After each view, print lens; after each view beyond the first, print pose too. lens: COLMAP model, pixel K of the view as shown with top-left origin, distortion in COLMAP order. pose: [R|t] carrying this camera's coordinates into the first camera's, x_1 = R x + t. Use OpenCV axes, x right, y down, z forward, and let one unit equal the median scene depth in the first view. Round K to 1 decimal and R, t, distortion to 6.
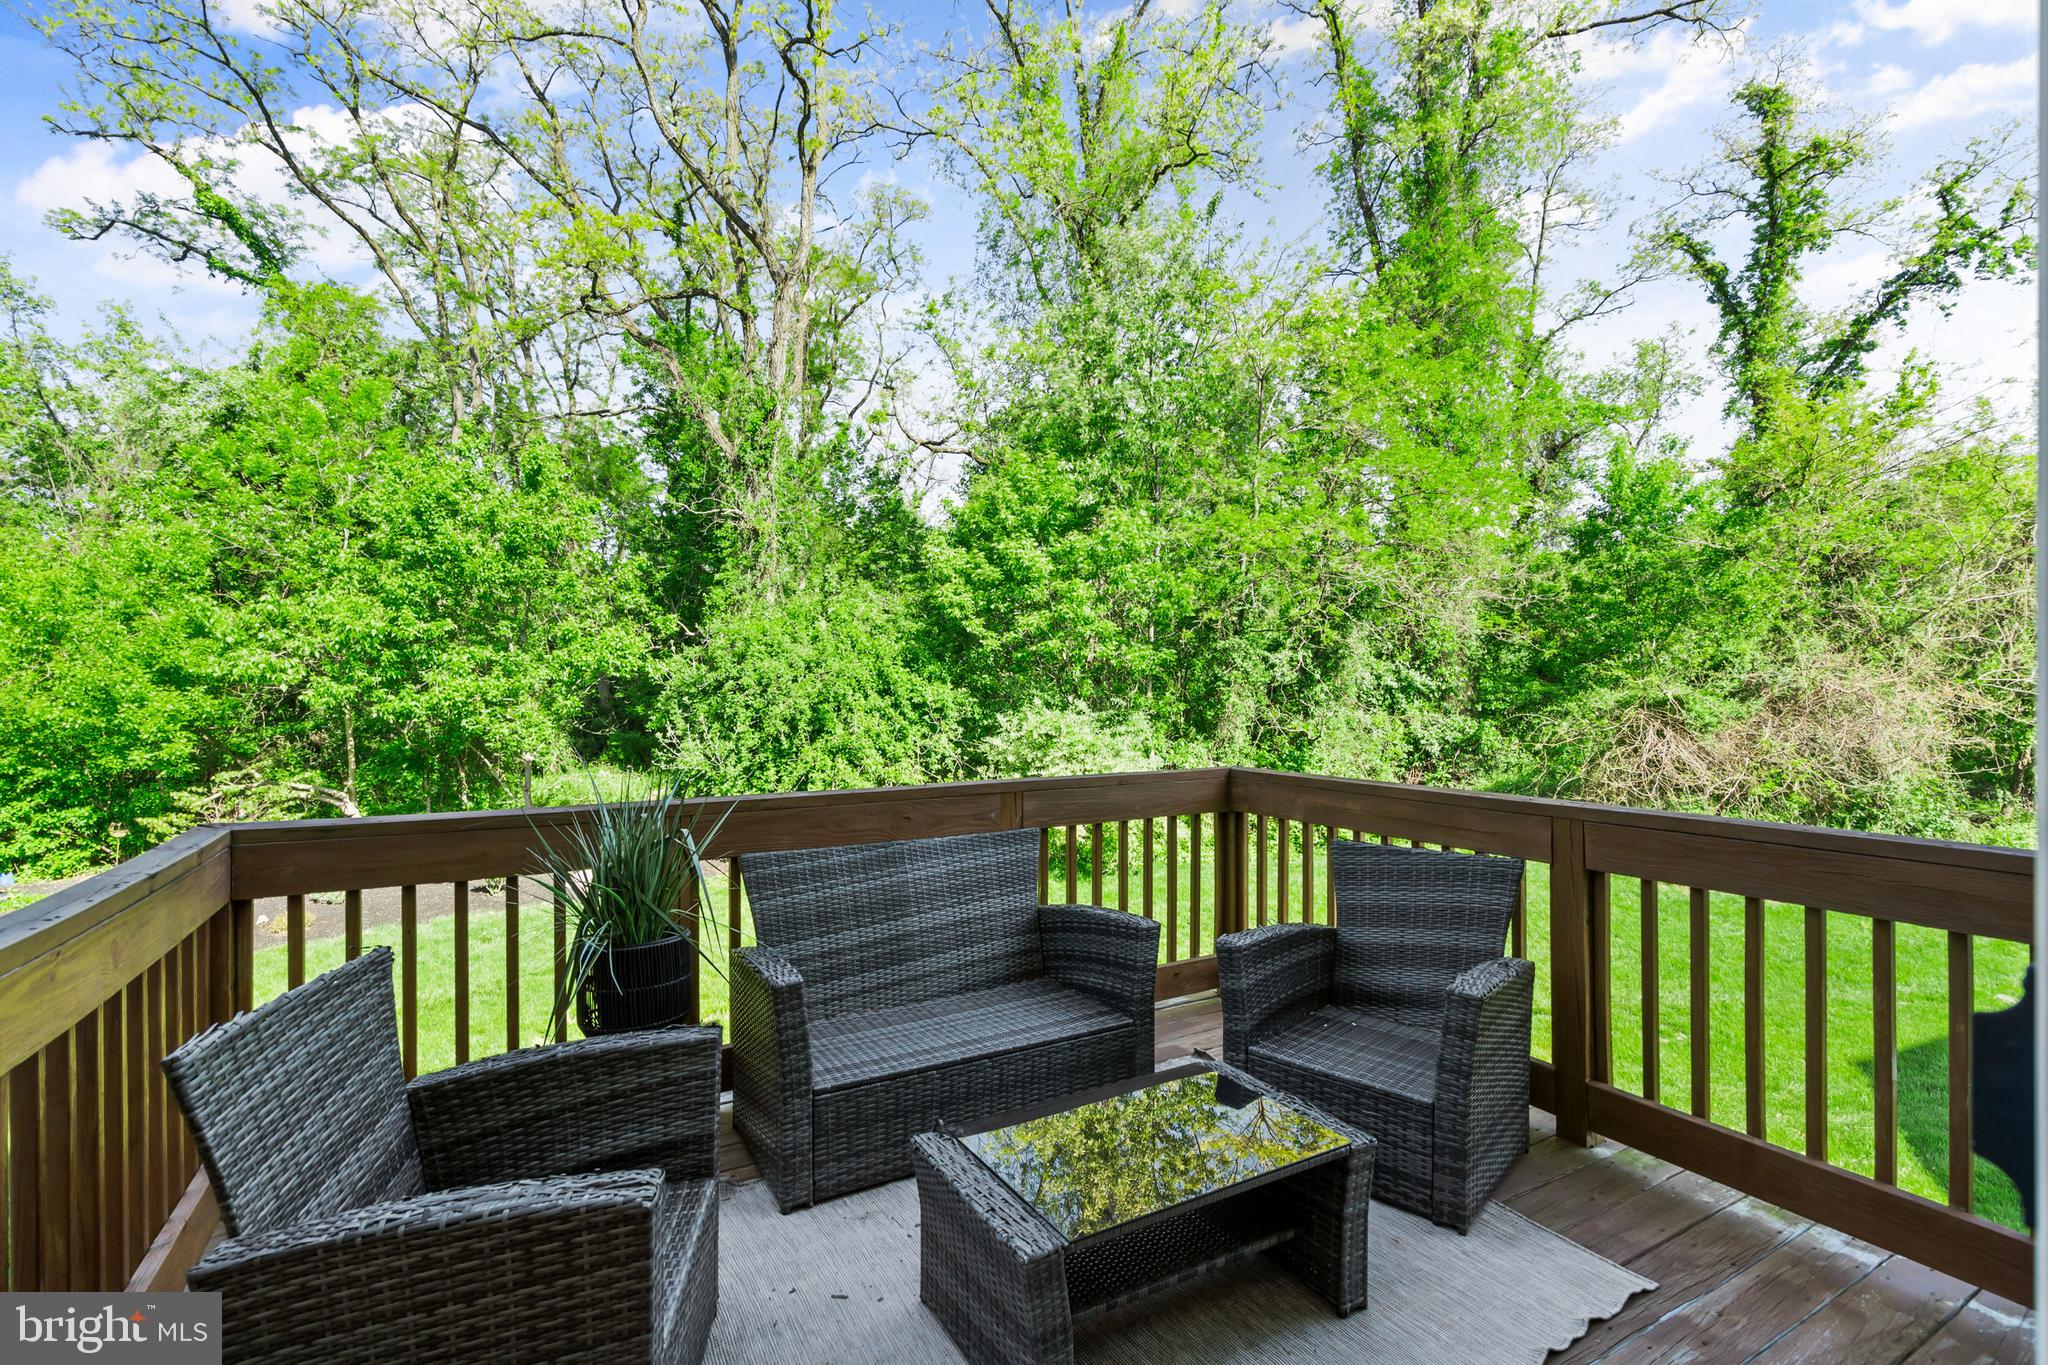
lens RADIAL K [[934.4, 0, 1022.4], [0, 934.4, 694.1], [0, 0, 1]] dist [-0.002849, 0.001890]
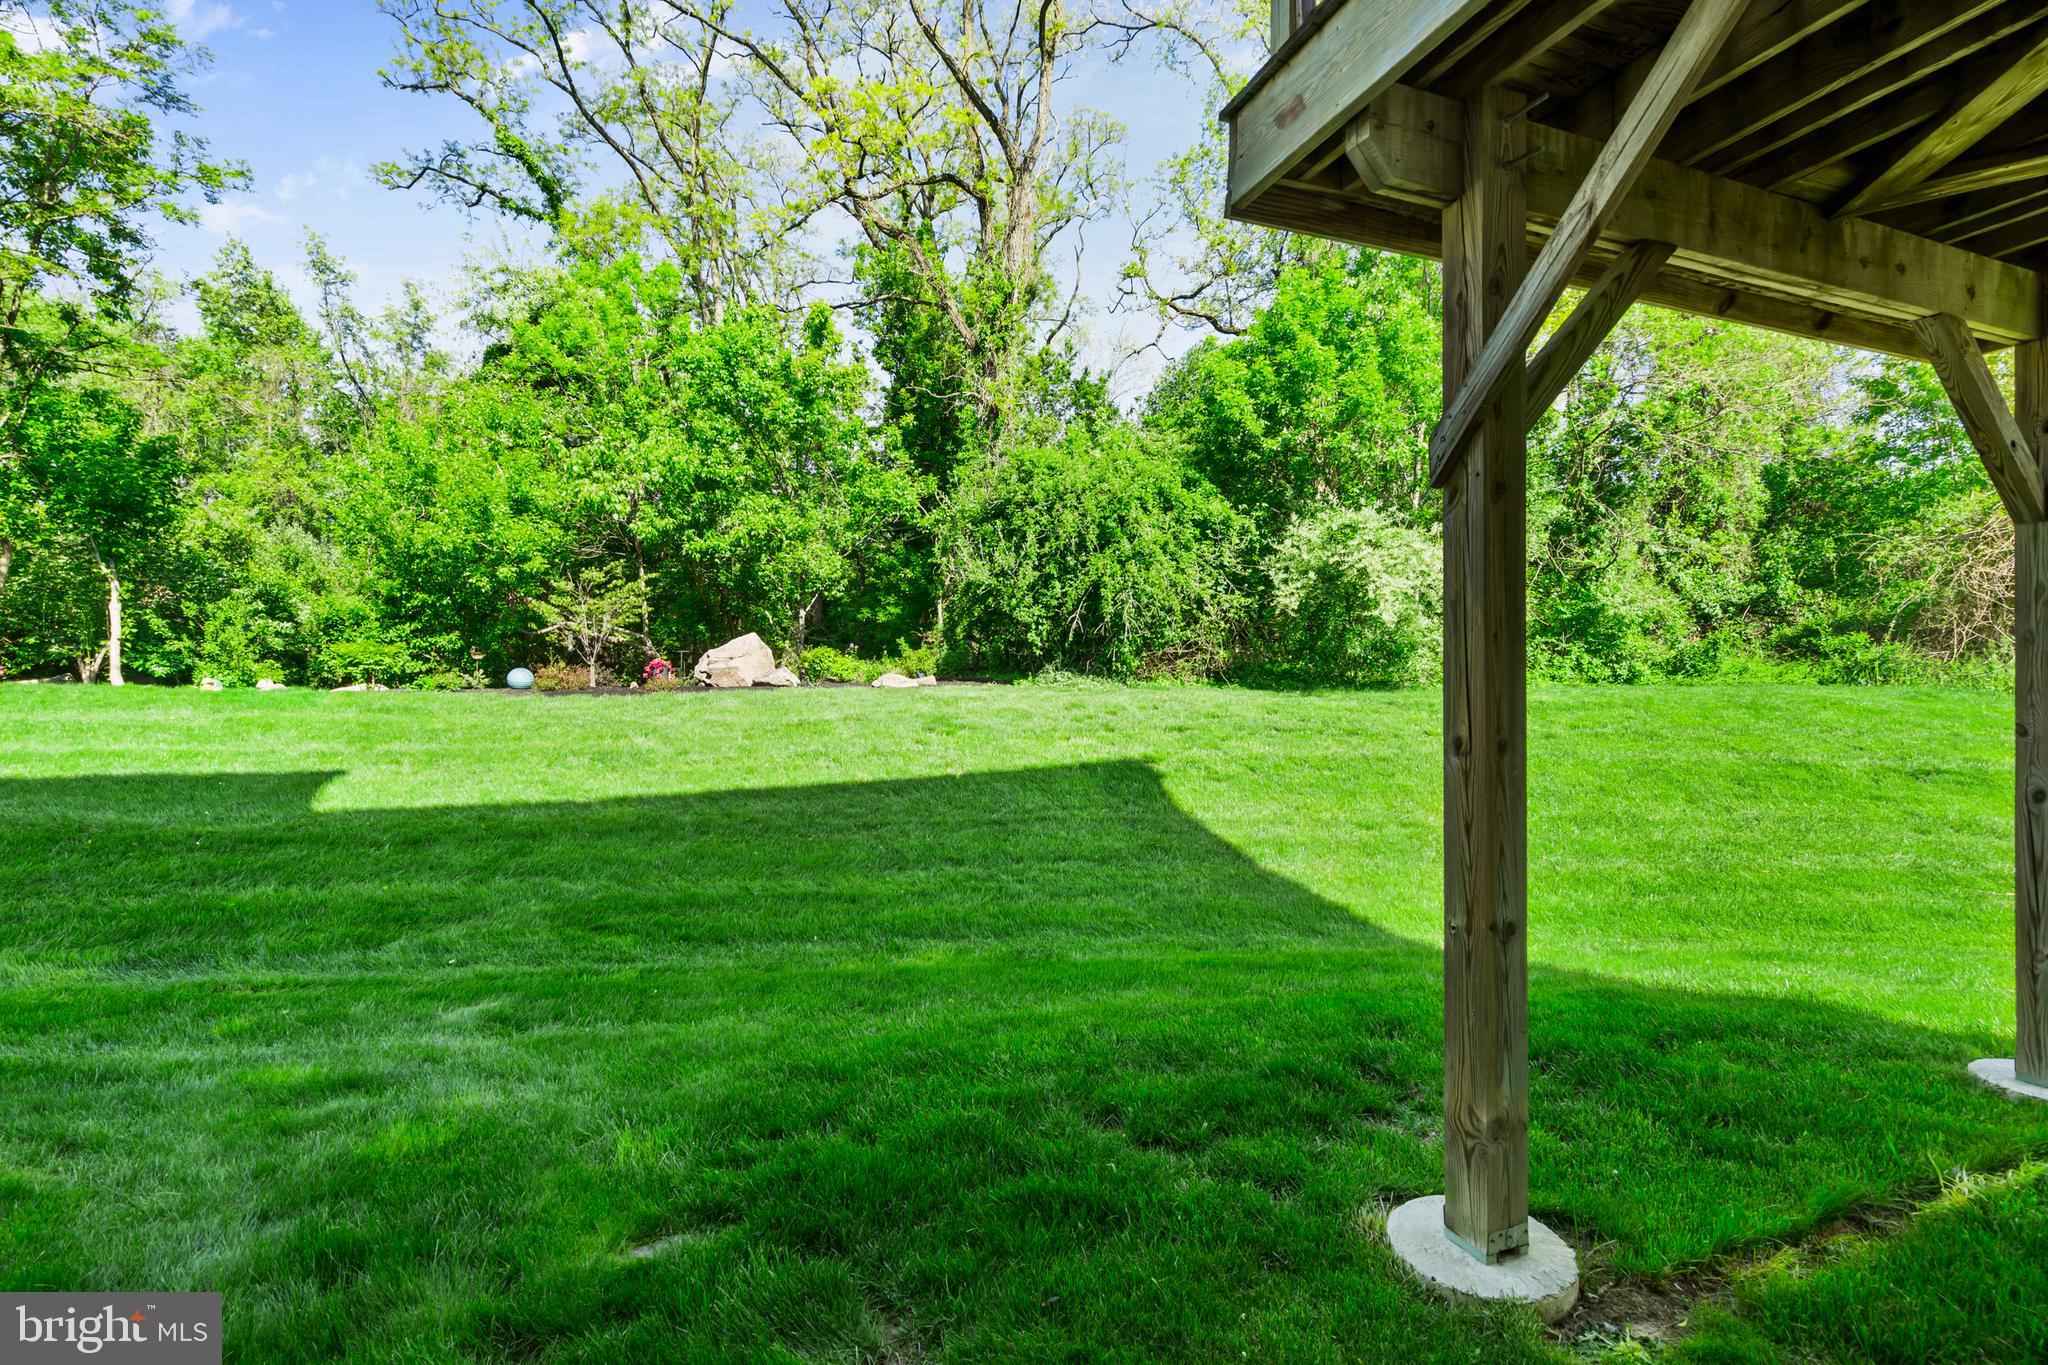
lens RADIAL K [[934.4, 0, 1033.2], [0, 934.4, 688.2], [0, 0, 1]] dist [-0.002849, 0.001890]
pose [[0.990842, -0.004860, -0.134935, -0.145716], [0.004584, 0.999987, -0.002358, 0.182273], [0.134945, 0.001717, 0.990852, -0.020927]]
